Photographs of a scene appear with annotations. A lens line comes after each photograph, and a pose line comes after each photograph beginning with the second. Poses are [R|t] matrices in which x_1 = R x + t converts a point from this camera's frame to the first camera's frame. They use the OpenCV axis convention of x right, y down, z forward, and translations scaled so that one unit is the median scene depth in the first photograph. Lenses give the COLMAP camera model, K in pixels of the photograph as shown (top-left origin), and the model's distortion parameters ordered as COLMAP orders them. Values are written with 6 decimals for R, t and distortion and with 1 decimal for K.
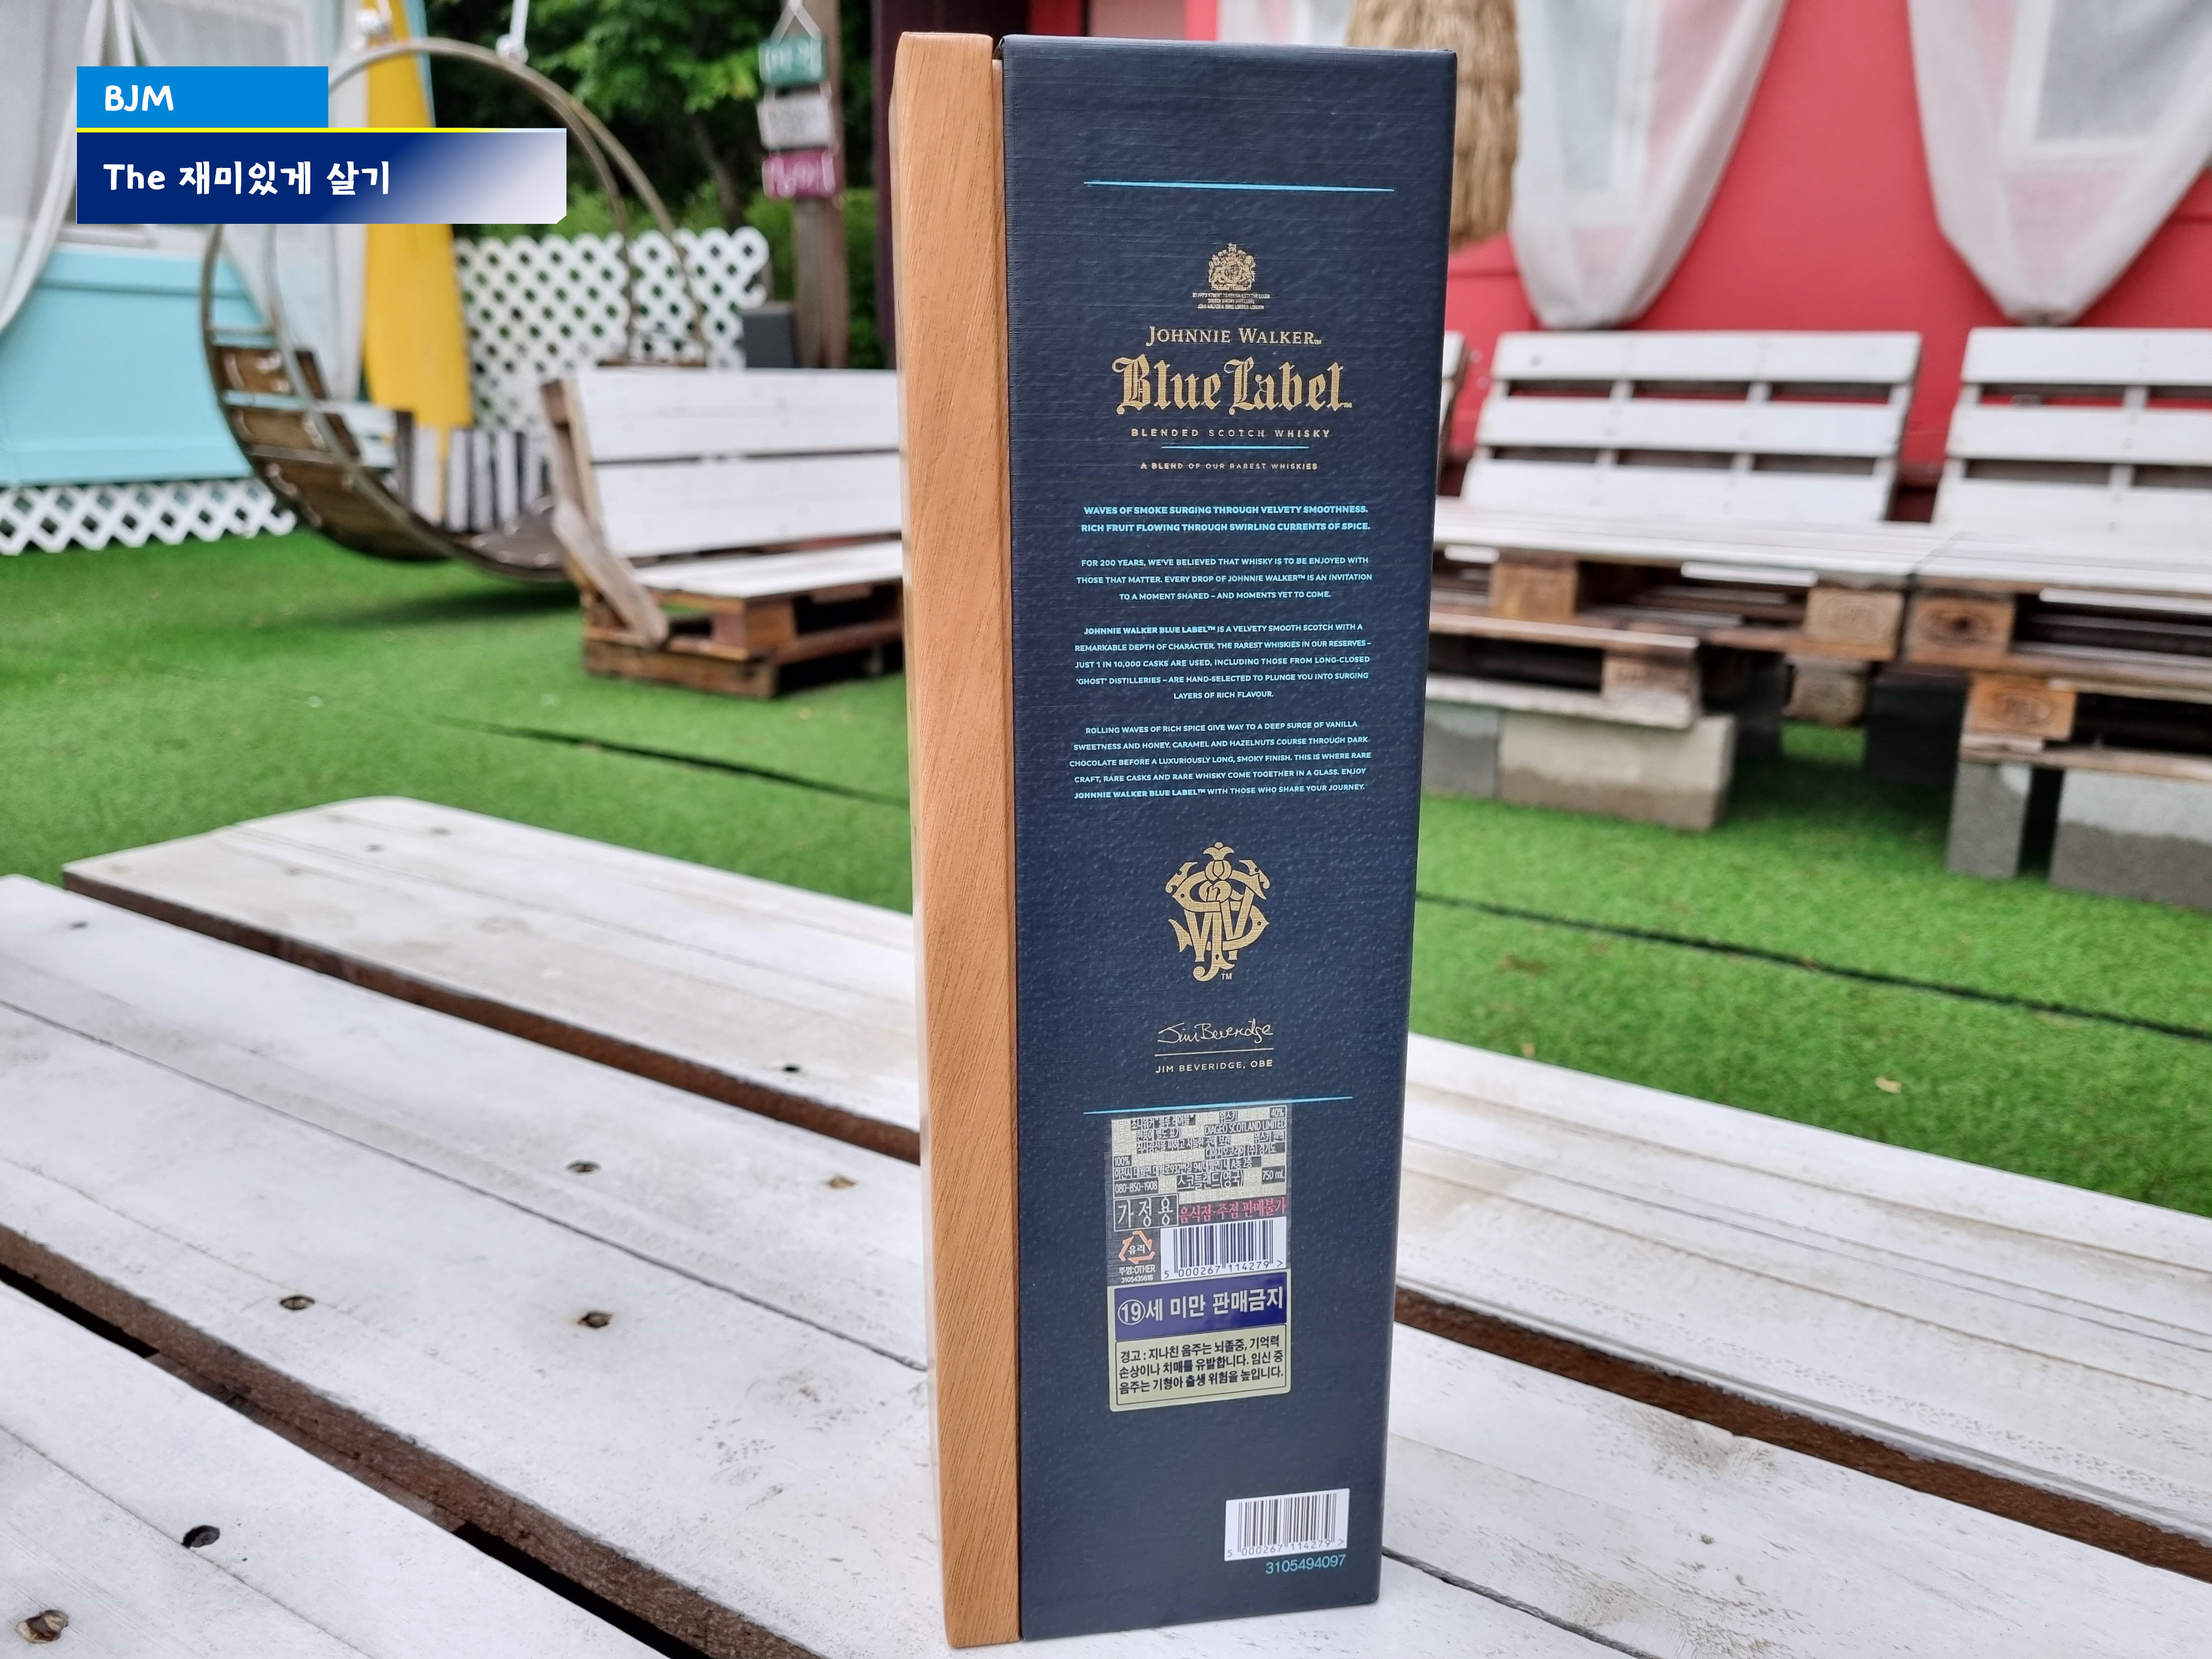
lens RADIAL K [[1575.3, 0, 1141.1], [0, 1575.3, 874.3], [0, 0, 1]] dist [0.027327, -0.029265]
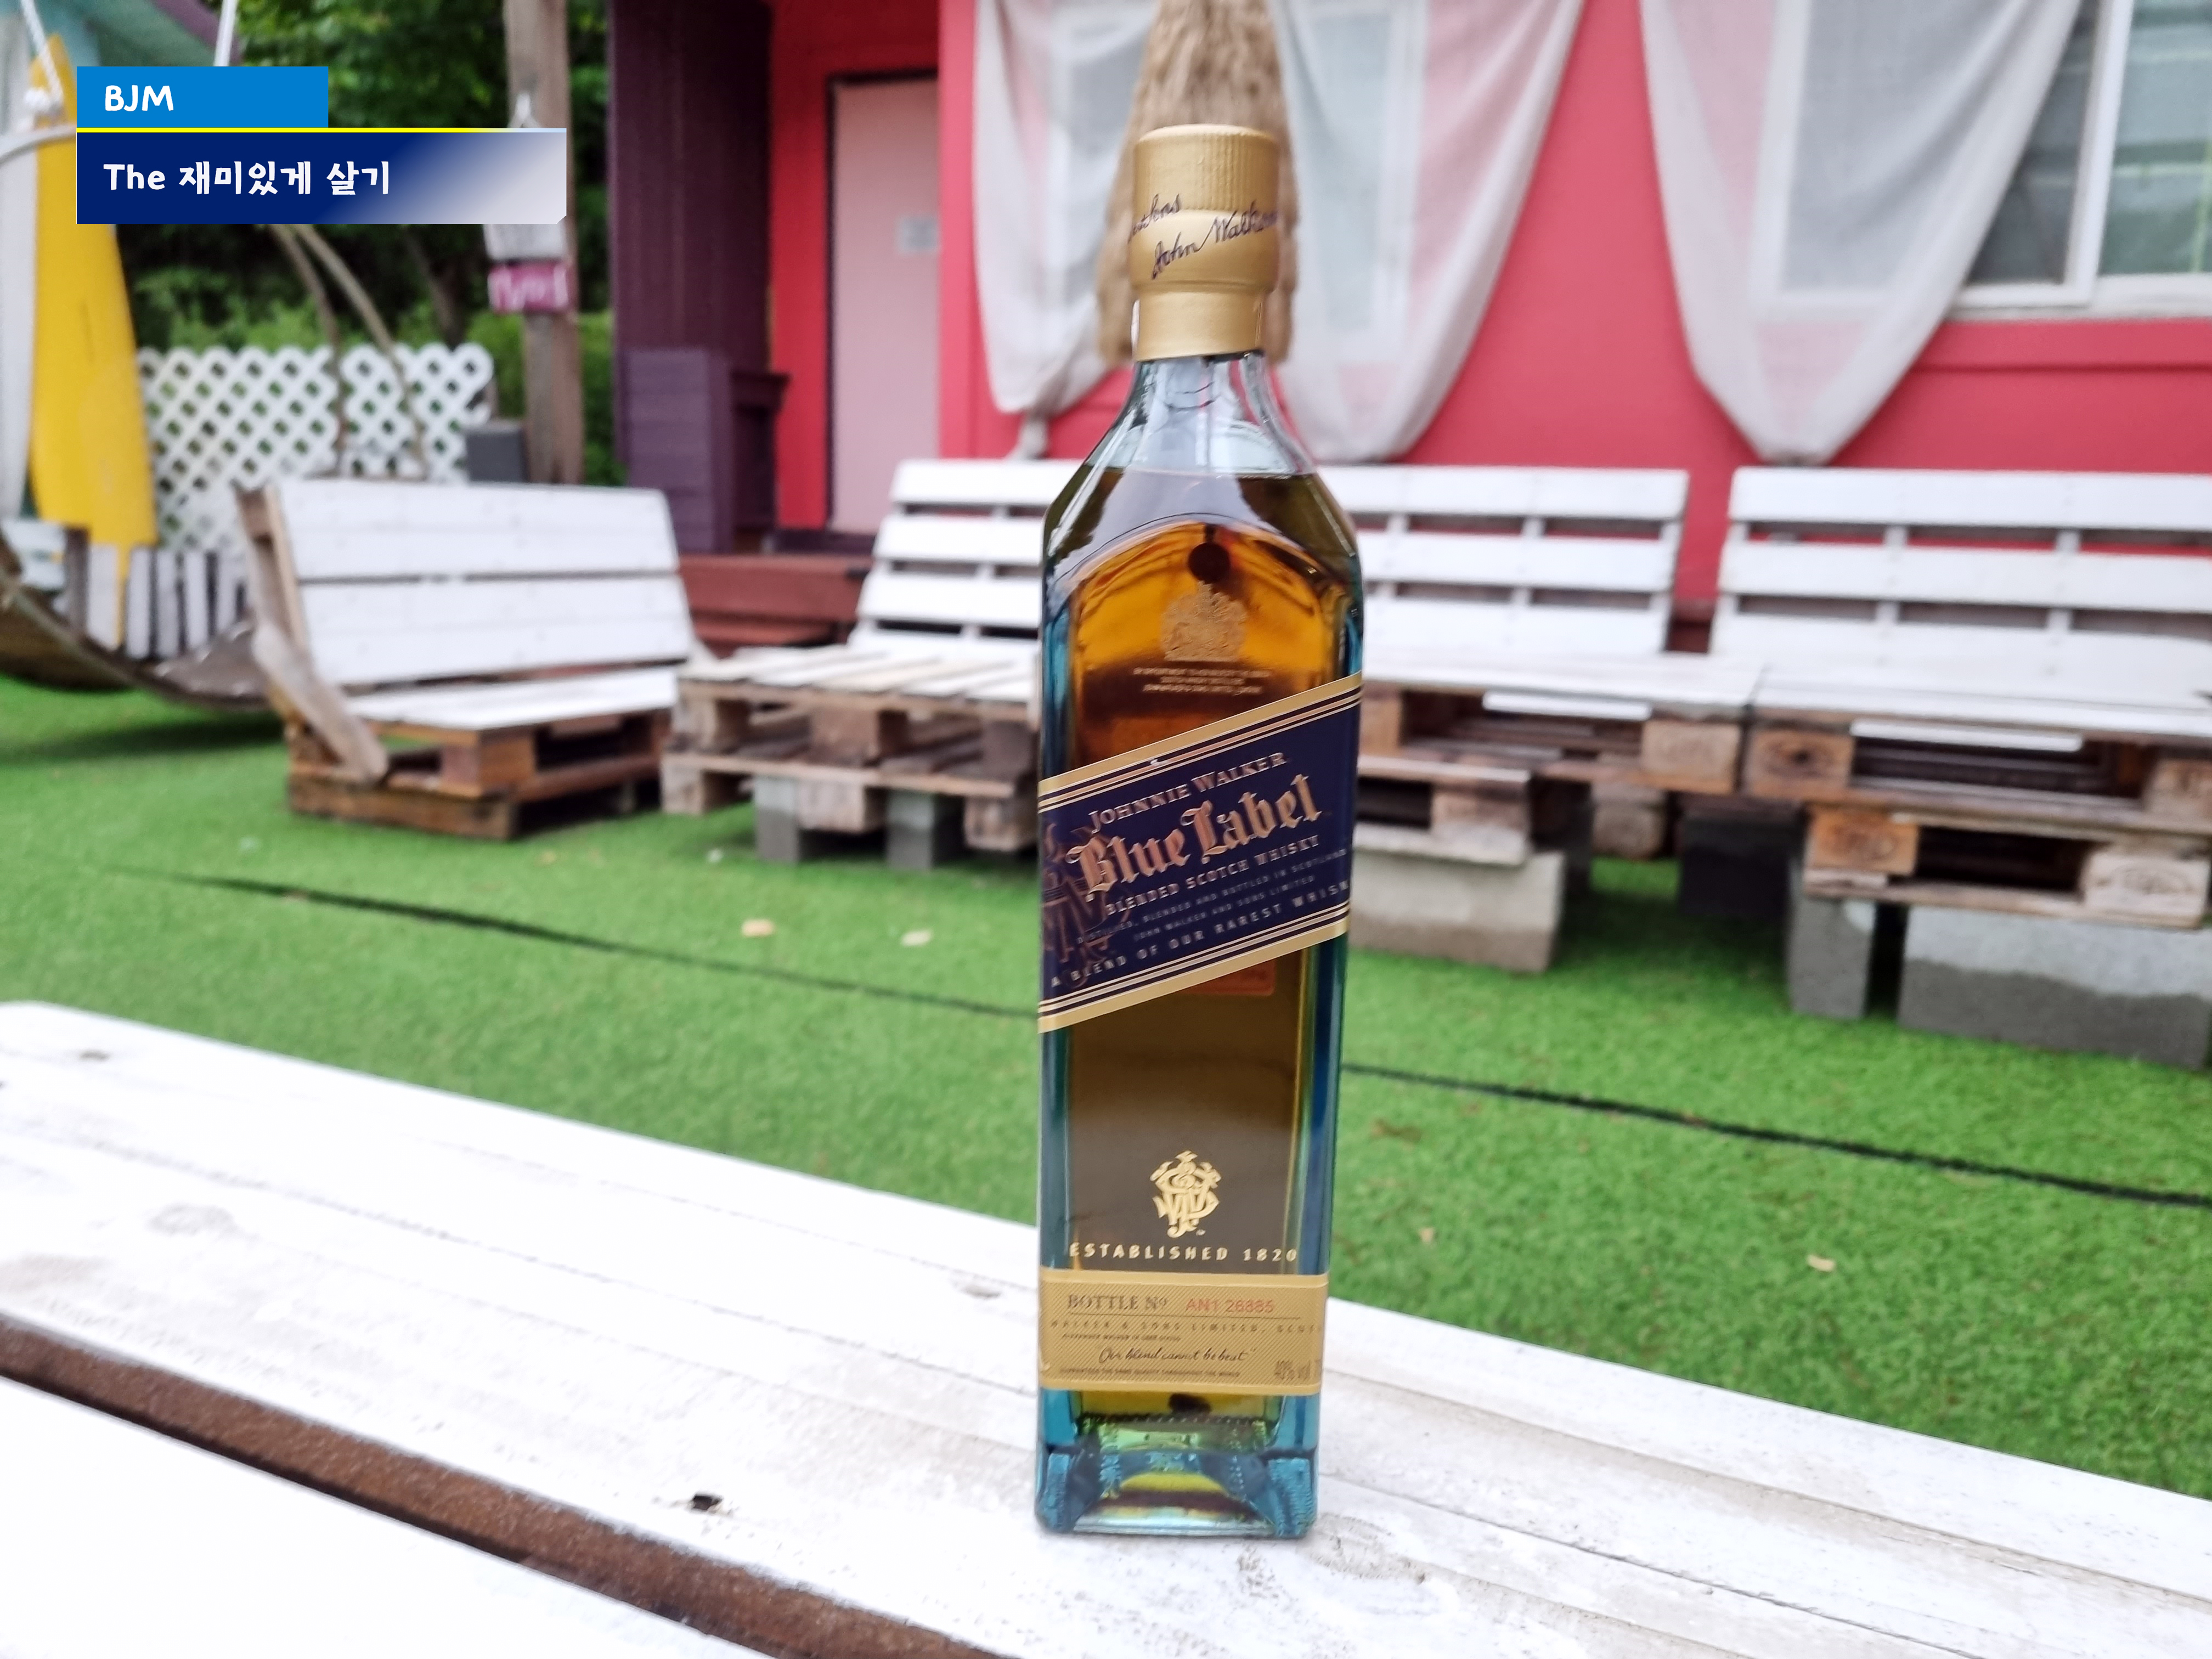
lens RADIAL K [[1575.3, 0, 1064.6], [0, 1575.3, 903.5], [0, 0, 1]] dist [0.027327, -0.029265]
pose [[0.992074, -0.013050, 0.124973, -0.045151], [0.021261, 0.997685, -0.064598, -0.014808], [-0.123841, 0.066743, 0.990055, 0.099877]]
